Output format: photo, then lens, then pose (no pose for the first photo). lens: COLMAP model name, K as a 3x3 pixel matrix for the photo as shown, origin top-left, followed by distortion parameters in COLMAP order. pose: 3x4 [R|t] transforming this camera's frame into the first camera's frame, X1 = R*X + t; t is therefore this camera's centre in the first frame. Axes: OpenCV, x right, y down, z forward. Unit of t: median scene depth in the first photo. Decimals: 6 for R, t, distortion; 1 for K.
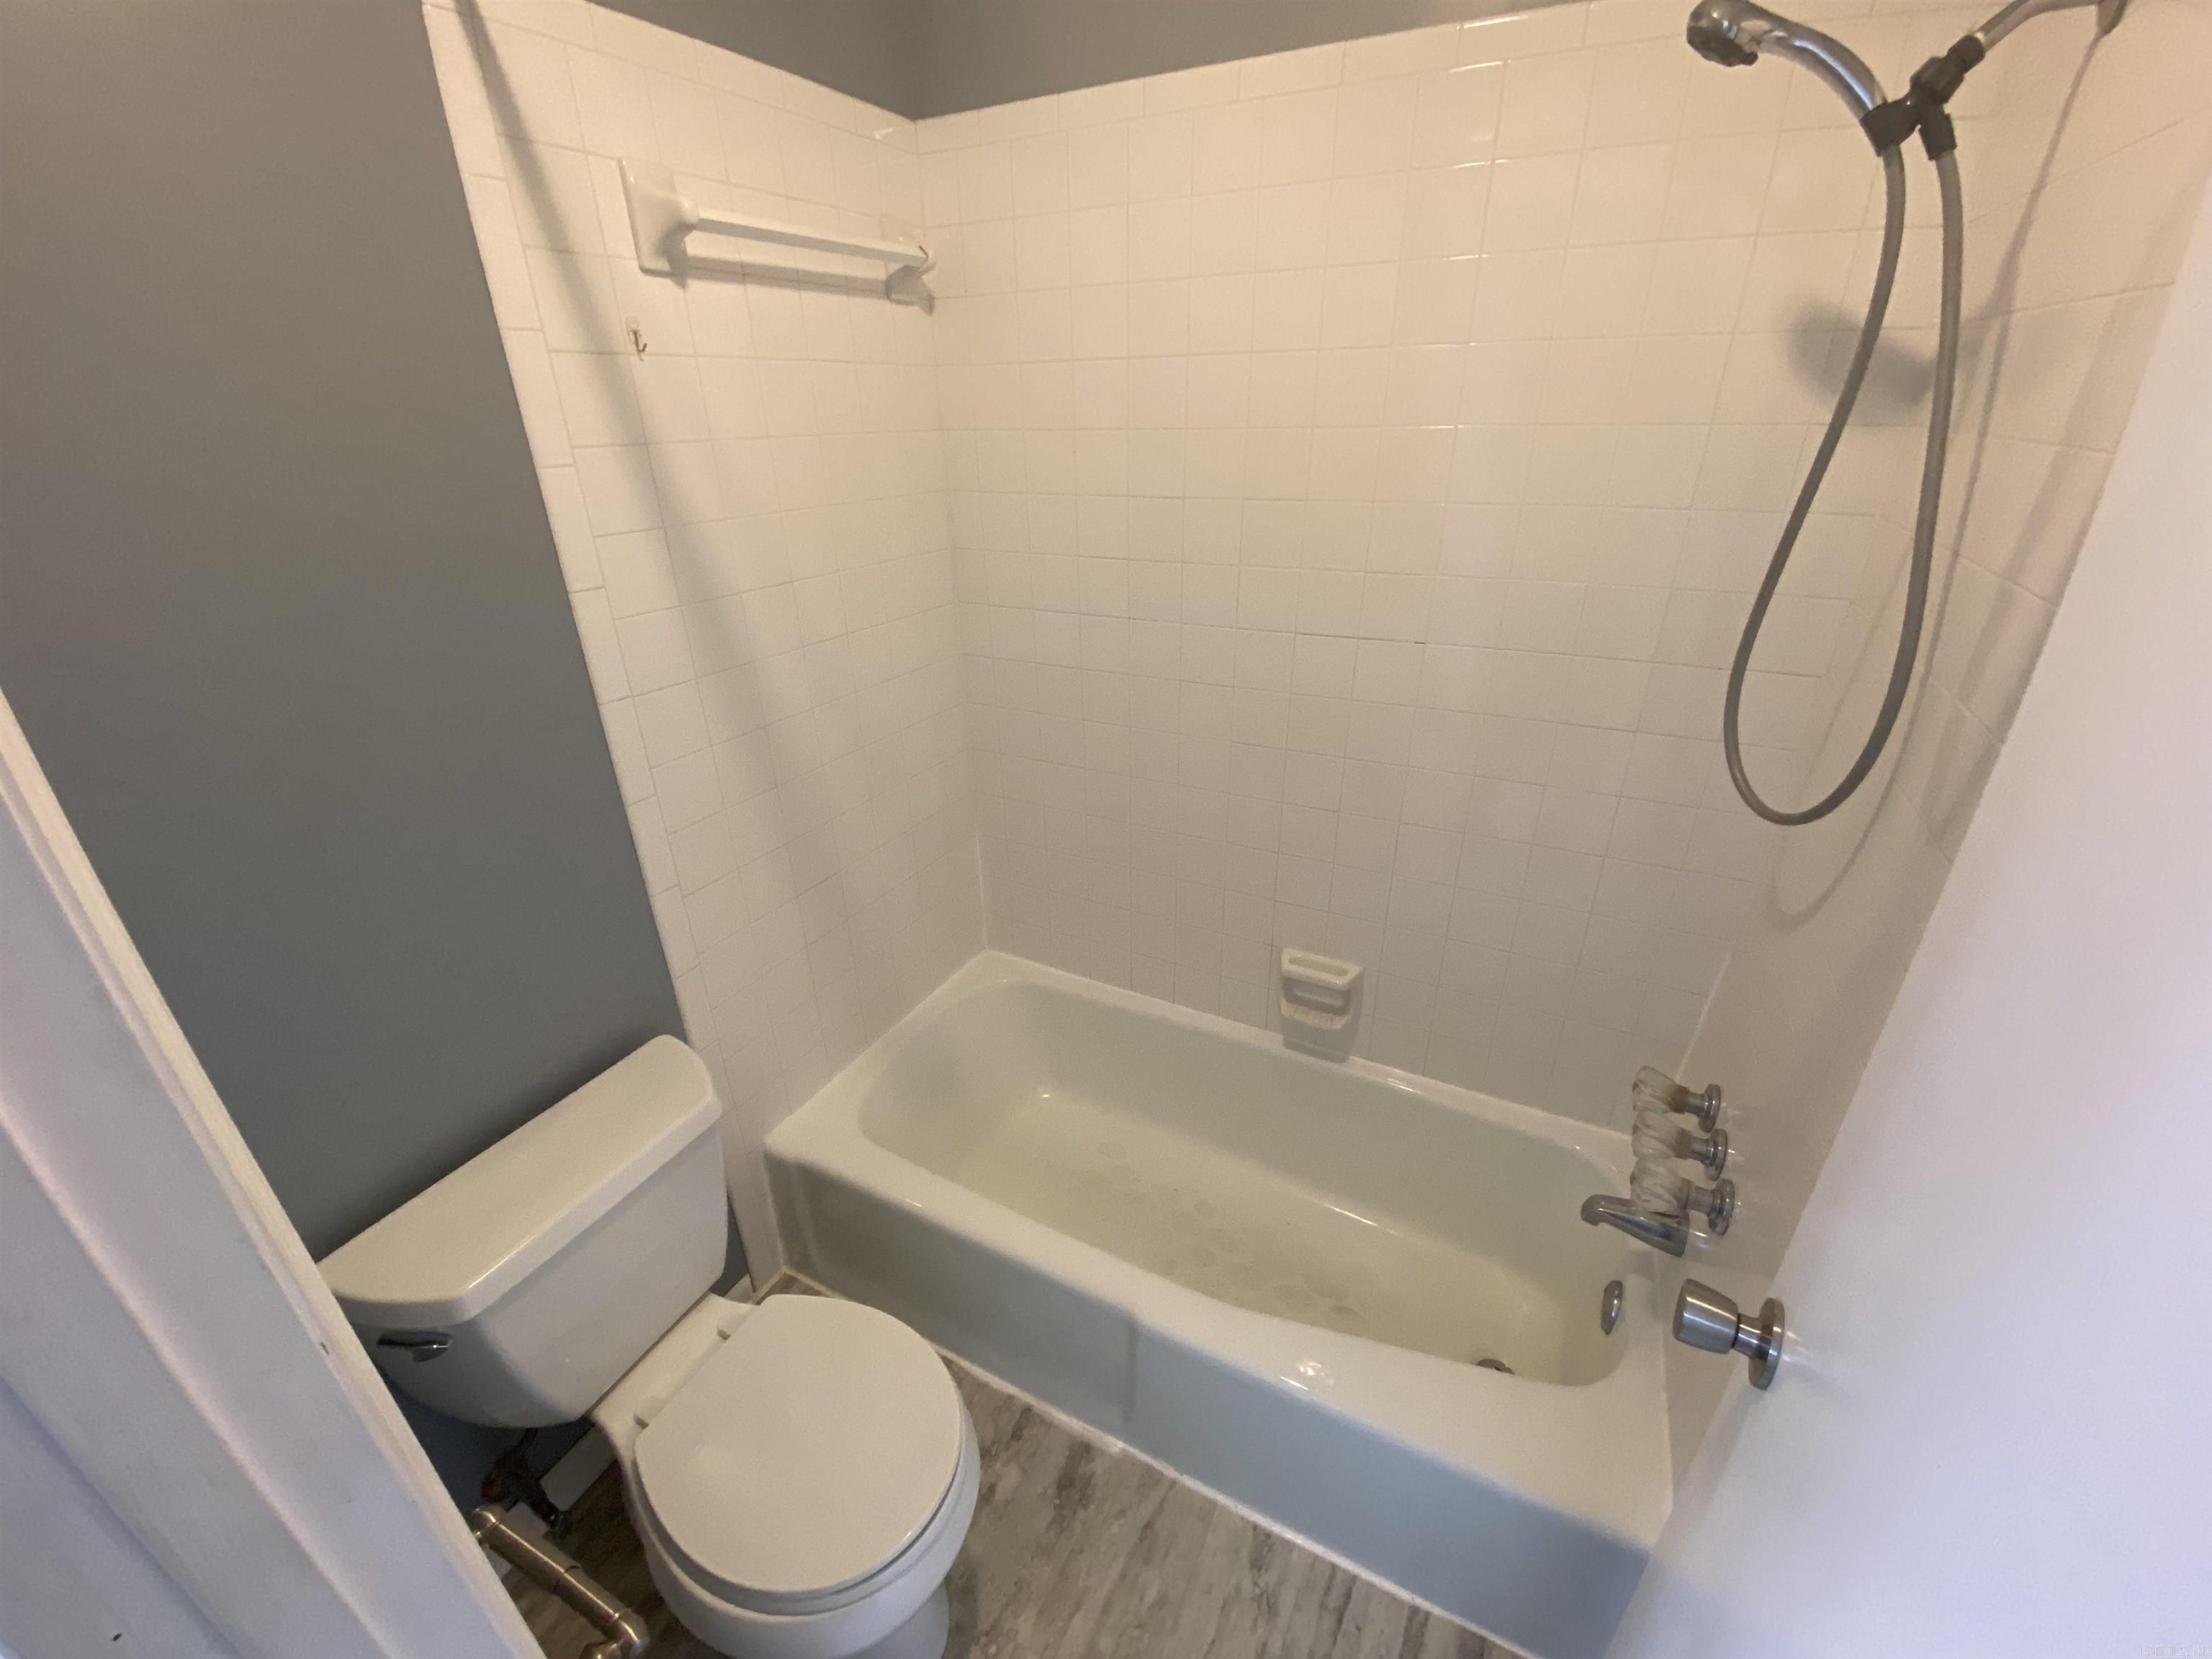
lens RADIAL K [[900.5, 0, 1113.9], [0, 900.5, 829.5], [0, 0, 1]] dist [0.016260, -0.013636]
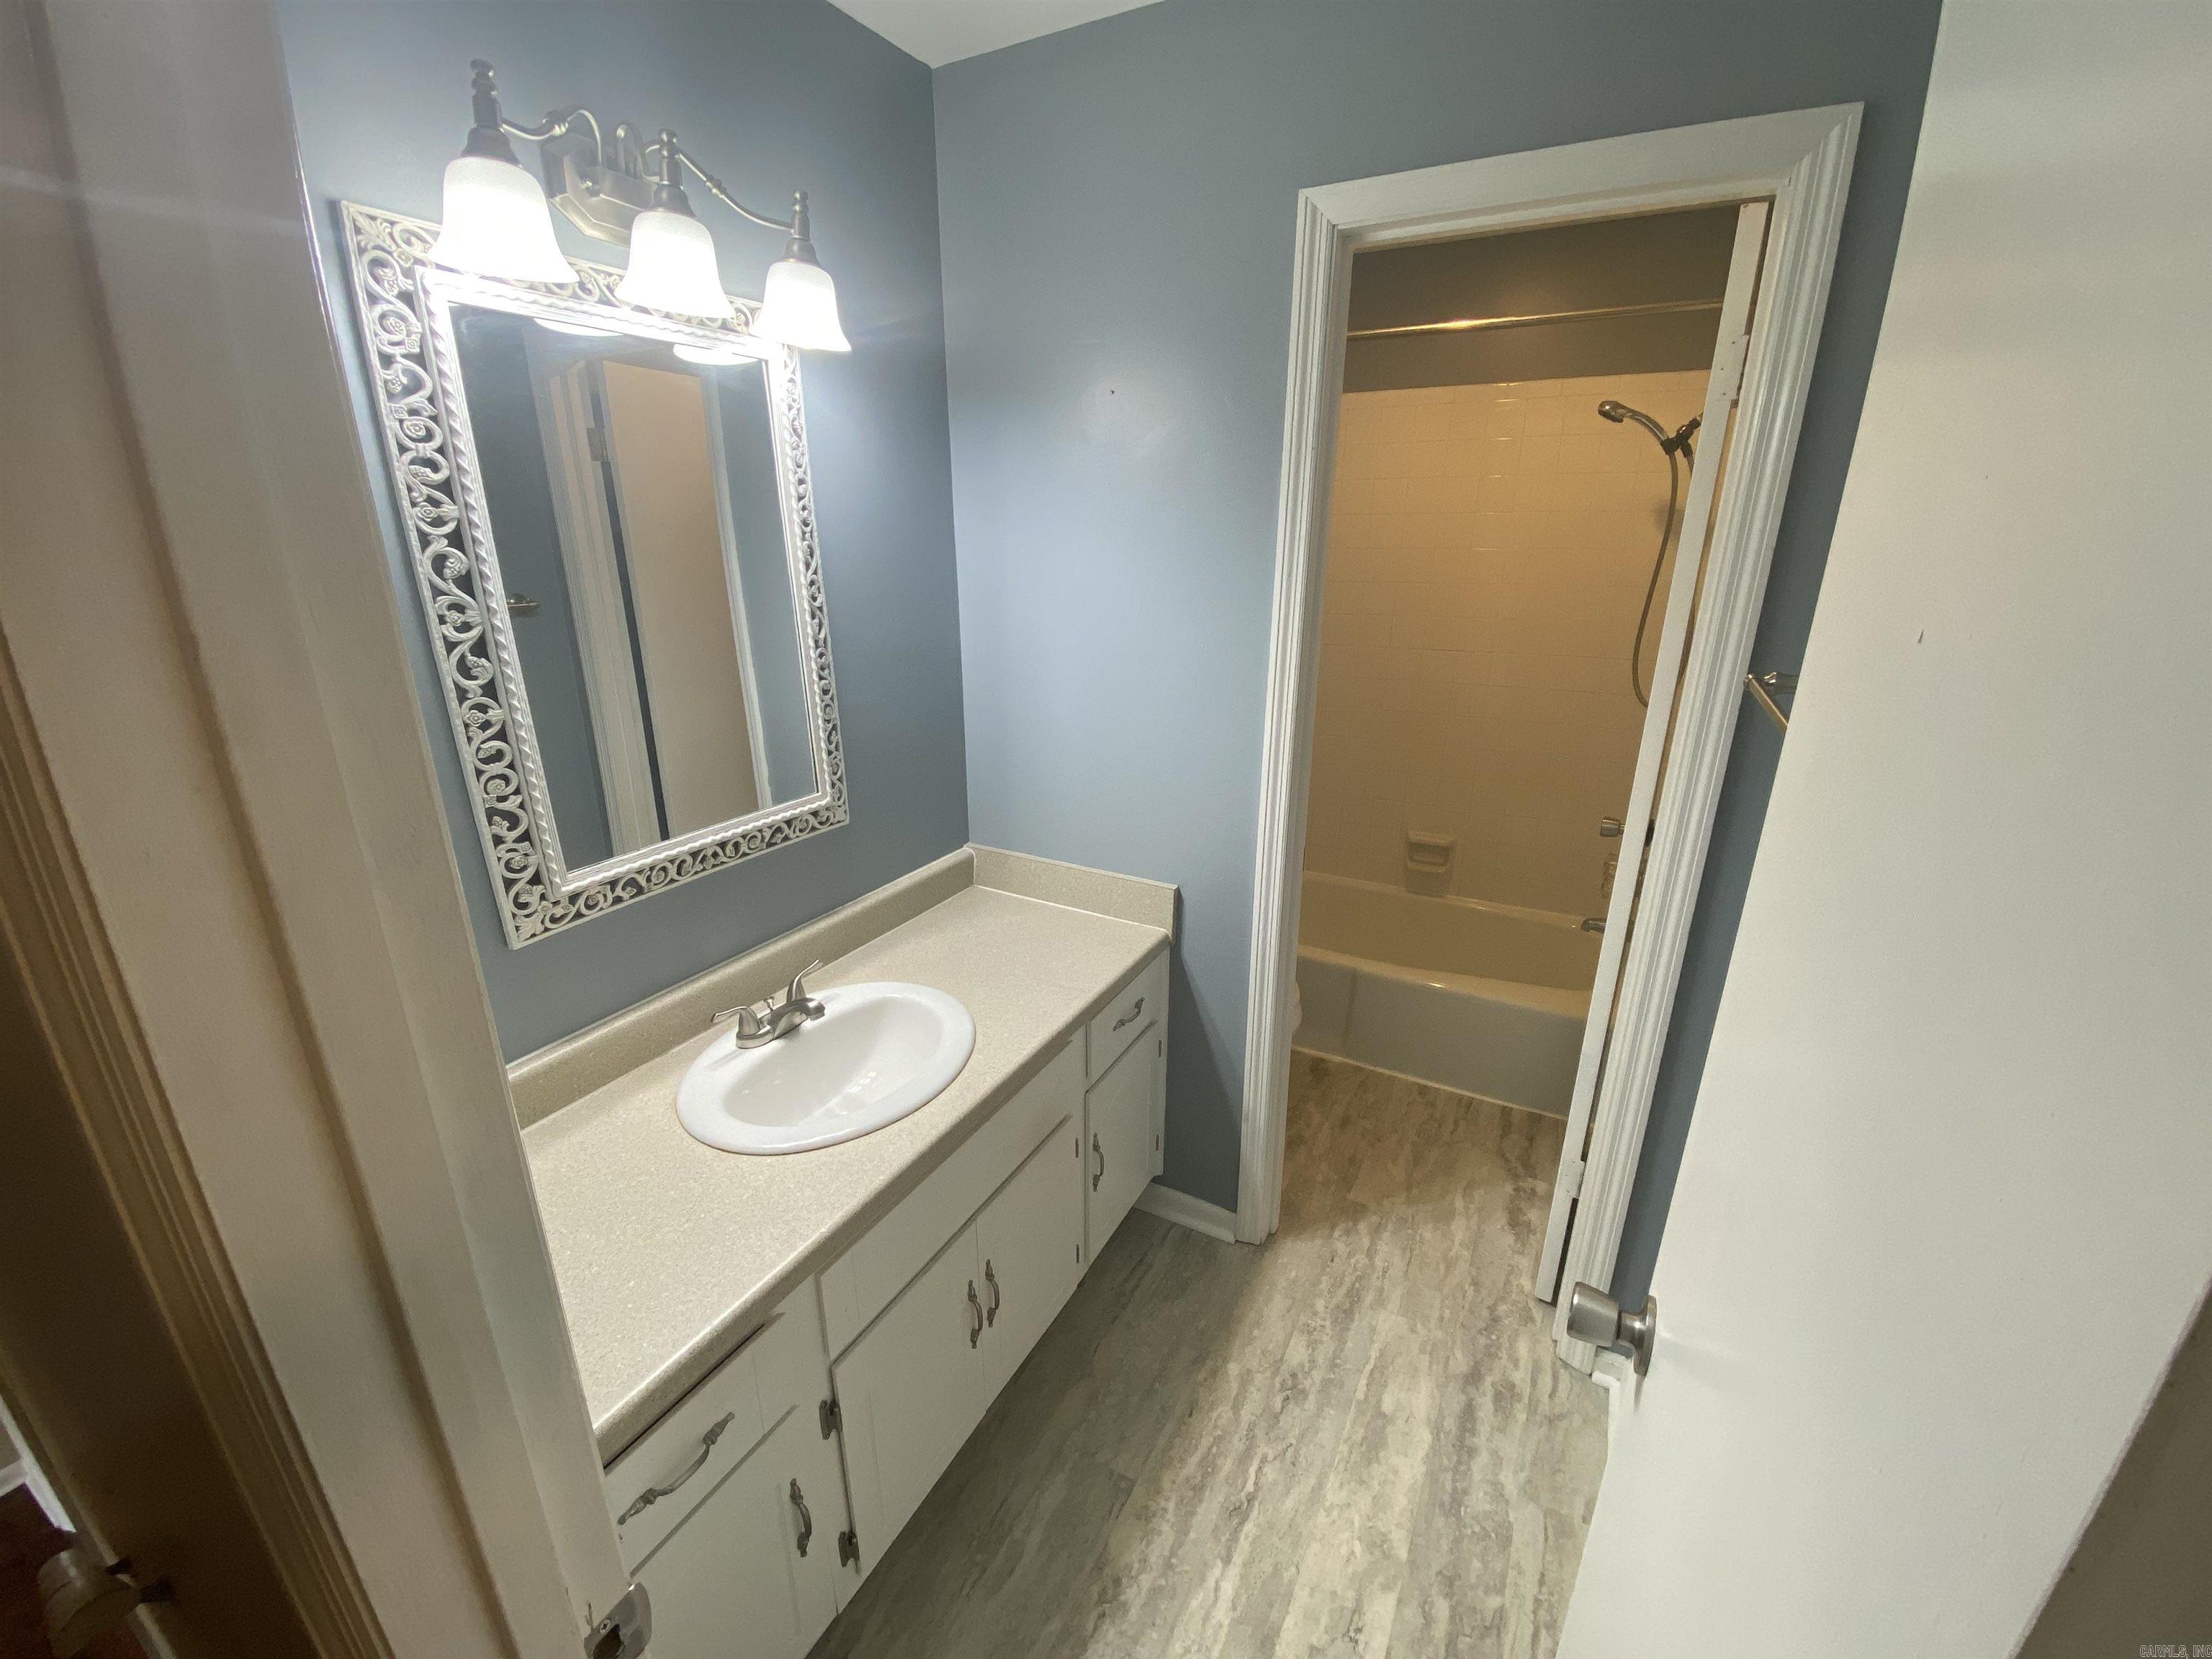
lens RADIAL K [[900.5, 0, 1100.0], [0, 900.5, 828.1], [0, 0, 1]] dist [0.016260, -0.013636]
pose [[0.999507, 0.023078, -0.021309, -0.859336], [-0.025467, 0.992490, -0.119642, 0.811430], [0.018388, 0.120126, 0.992588, -1.735924]]
